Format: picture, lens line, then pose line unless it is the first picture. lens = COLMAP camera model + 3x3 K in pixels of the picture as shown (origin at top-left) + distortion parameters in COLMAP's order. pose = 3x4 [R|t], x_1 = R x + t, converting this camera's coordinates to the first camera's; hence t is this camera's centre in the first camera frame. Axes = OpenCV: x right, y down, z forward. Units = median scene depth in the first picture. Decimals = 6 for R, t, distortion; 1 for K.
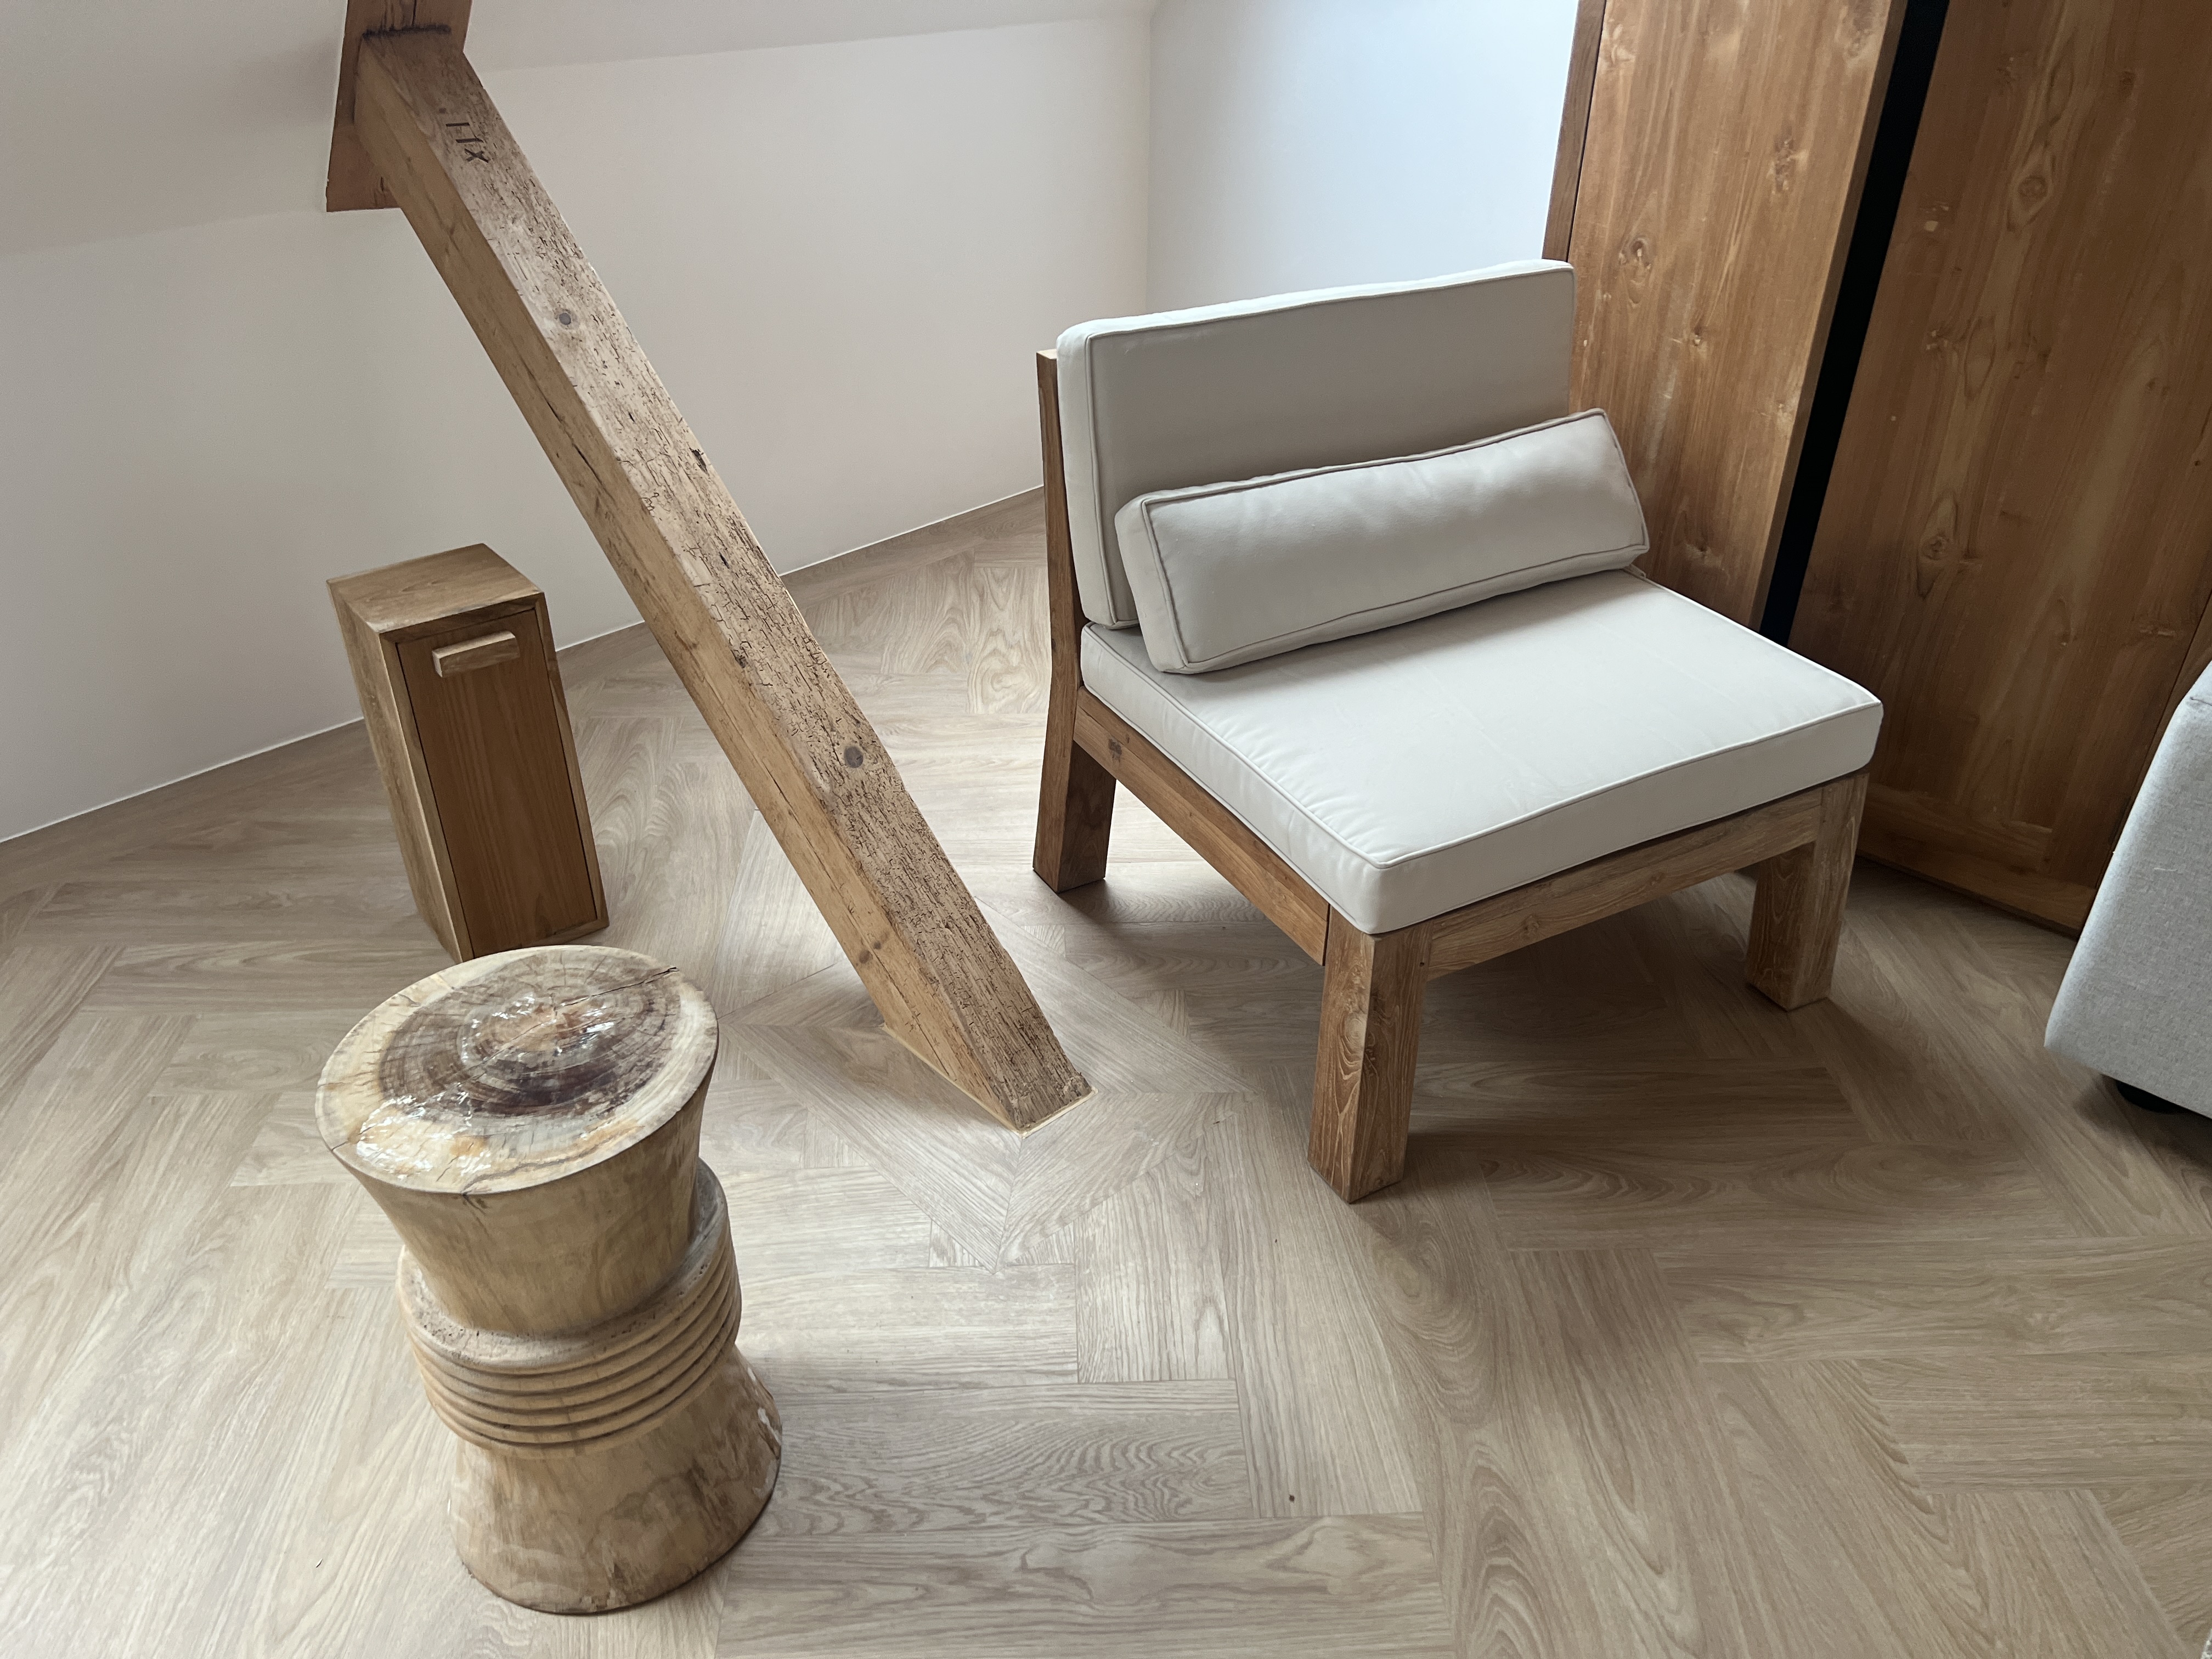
lens RADIAL K [[1660.7, 0, 1106.0], [0, 1660.7, 829.5], [0, 0, 1]] dist [0.026085, -0.030192]
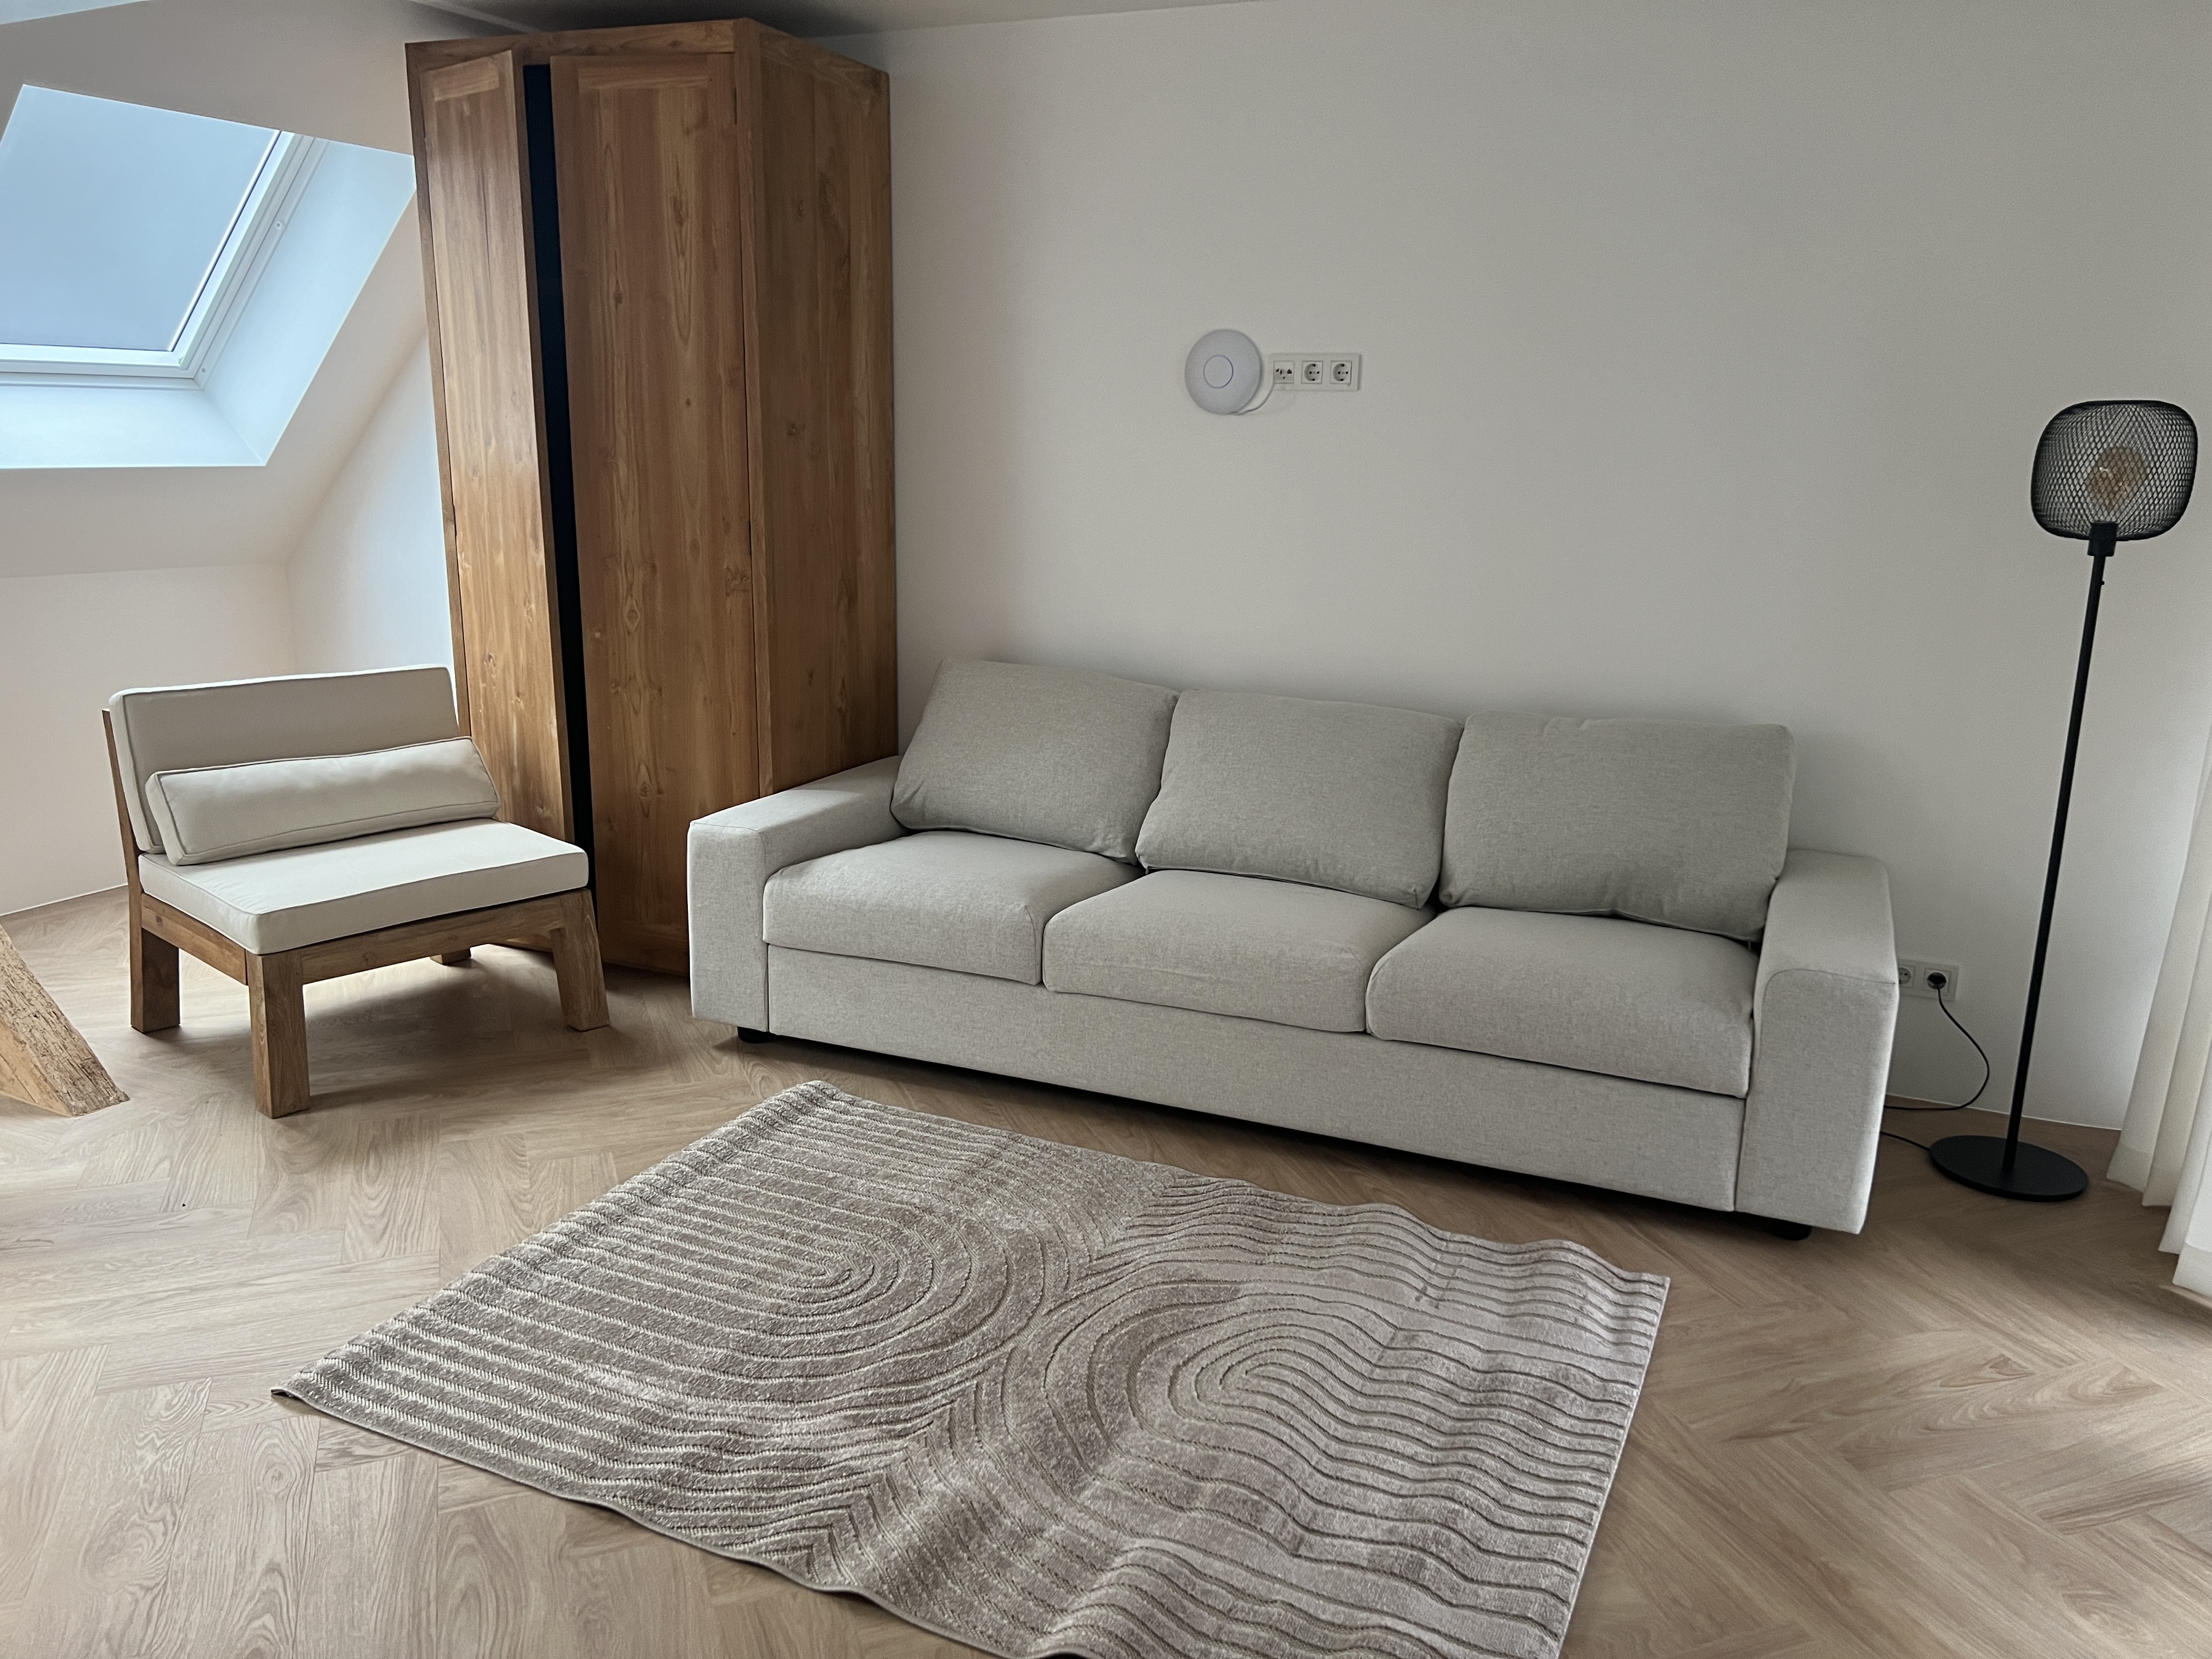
lens RADIAL K [[1567.0, 0, 1106.0], [0, 1567.0, 829.5], [0, 0, 1]] dist [-0.004369, -0.006481]
pose [[0.933683, -0.064918, 0.352168, 0.349332], [0.170187, 0.945715, -0.276876, 0.466797], [-0.315076, 0.318449, 0.894046, -0.782536]]
